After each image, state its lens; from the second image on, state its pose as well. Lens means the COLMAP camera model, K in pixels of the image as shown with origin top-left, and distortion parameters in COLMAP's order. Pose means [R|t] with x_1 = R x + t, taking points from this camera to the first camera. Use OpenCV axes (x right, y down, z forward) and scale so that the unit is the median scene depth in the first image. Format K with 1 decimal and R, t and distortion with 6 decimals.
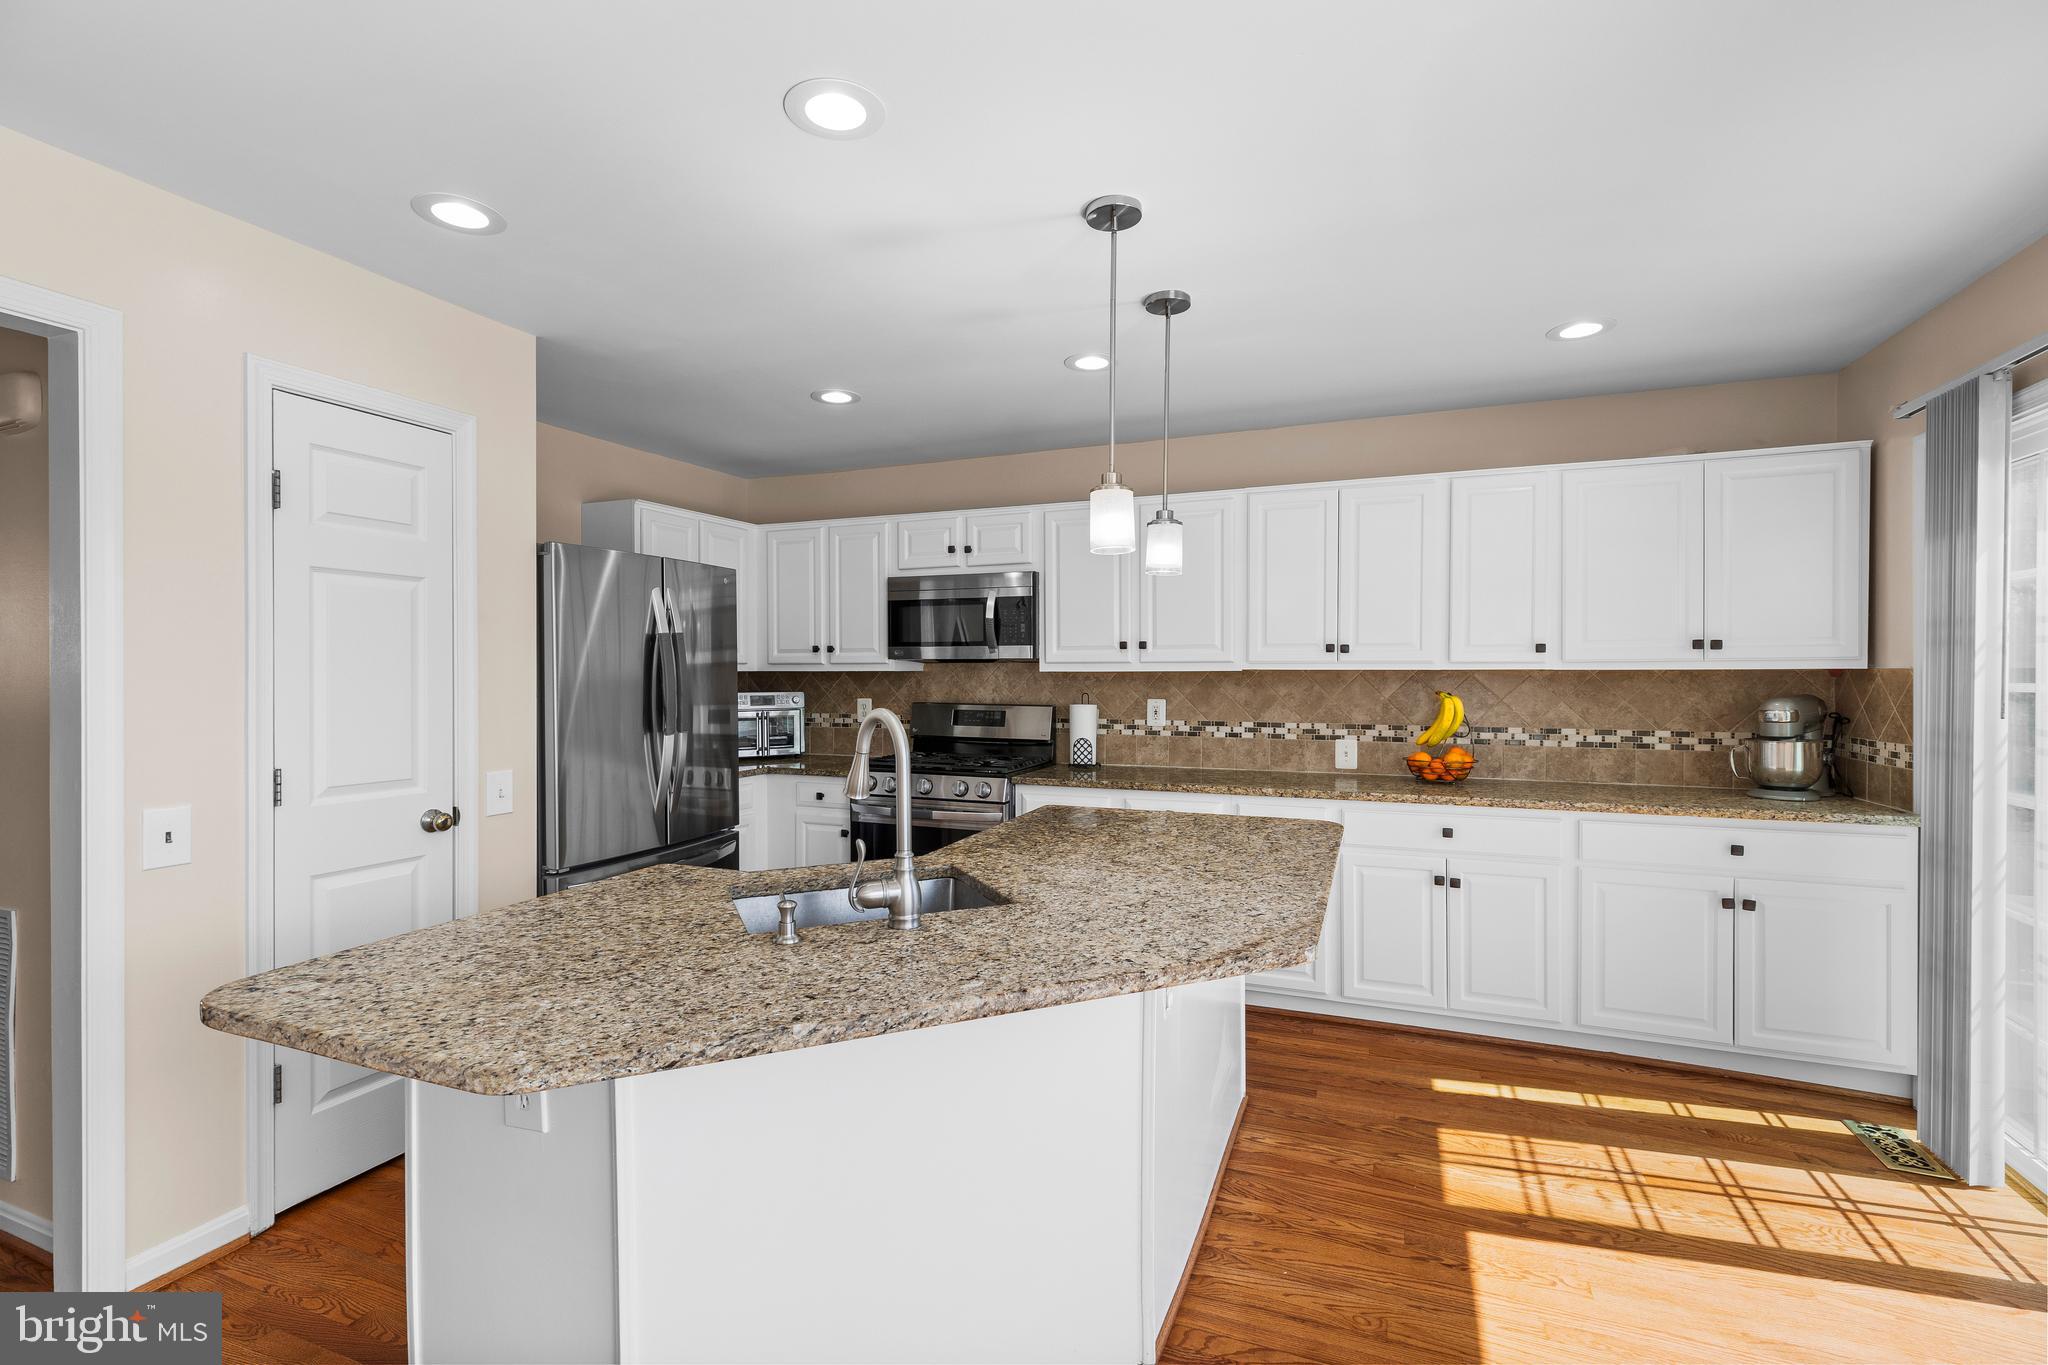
lens RADIAL K [[920.5, 0, 1021.1], [0, 920.5, 670.1], [0, 0, 1]] dist [0.004422, 0.000474]
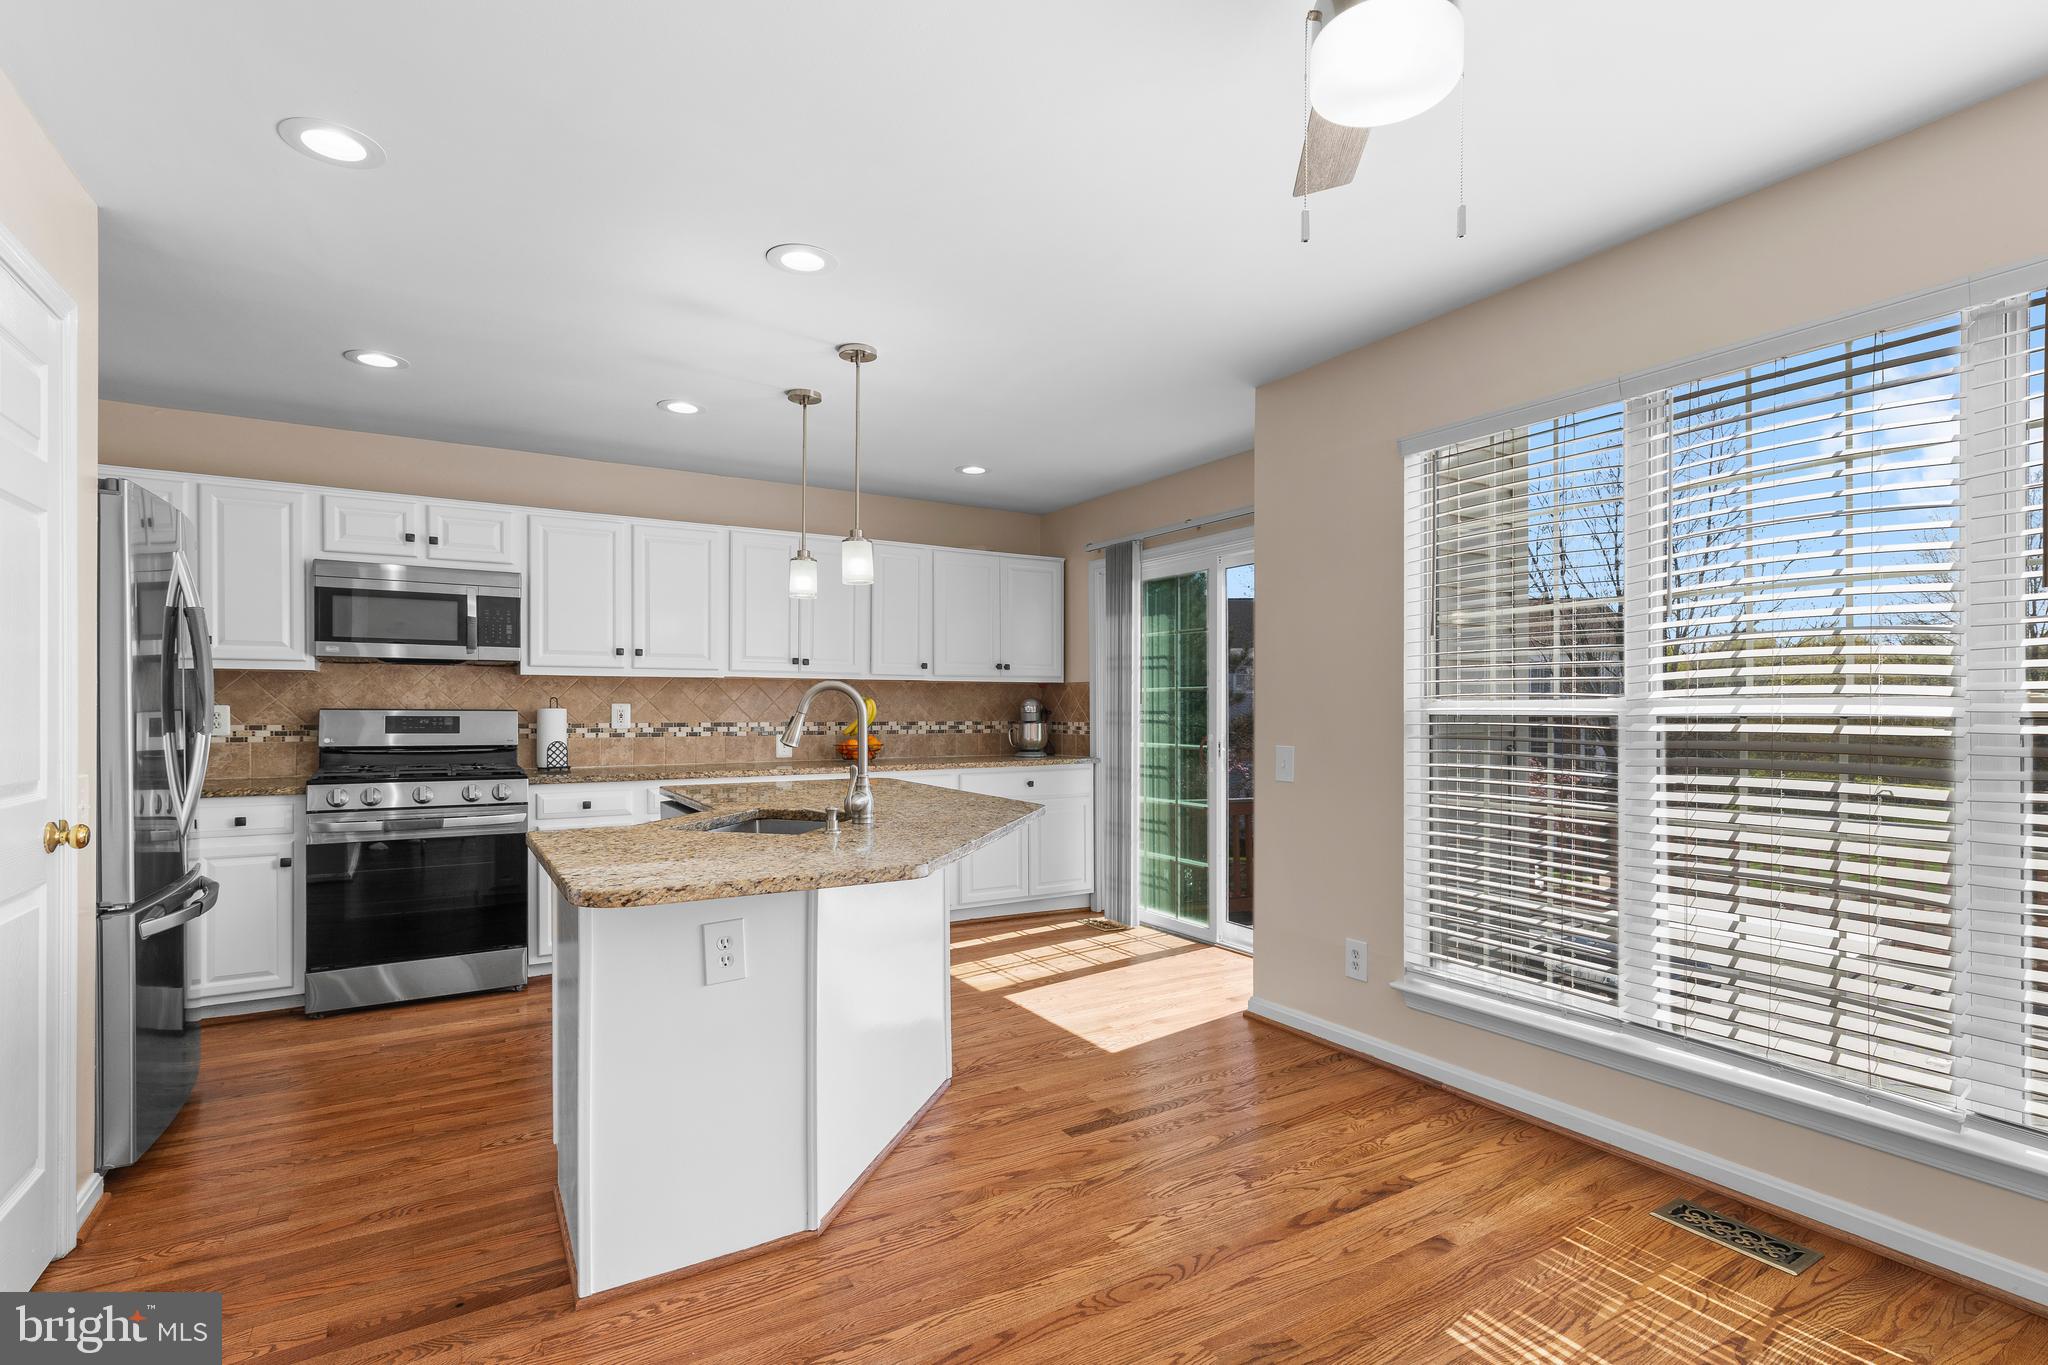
lens RADIAL K [[996.3, 0, 1049.0], [0, 996.3, 683.2], [0, 0, 1]] dist [0.003146, 0.000165]
pose [[0.577395, 0.020705, 0.816202, -0.598734], [-0.002833, 0.999723, -0.023356, 0.038901], [-0.816460, 0.011173, 0.577294, -0.094172]]
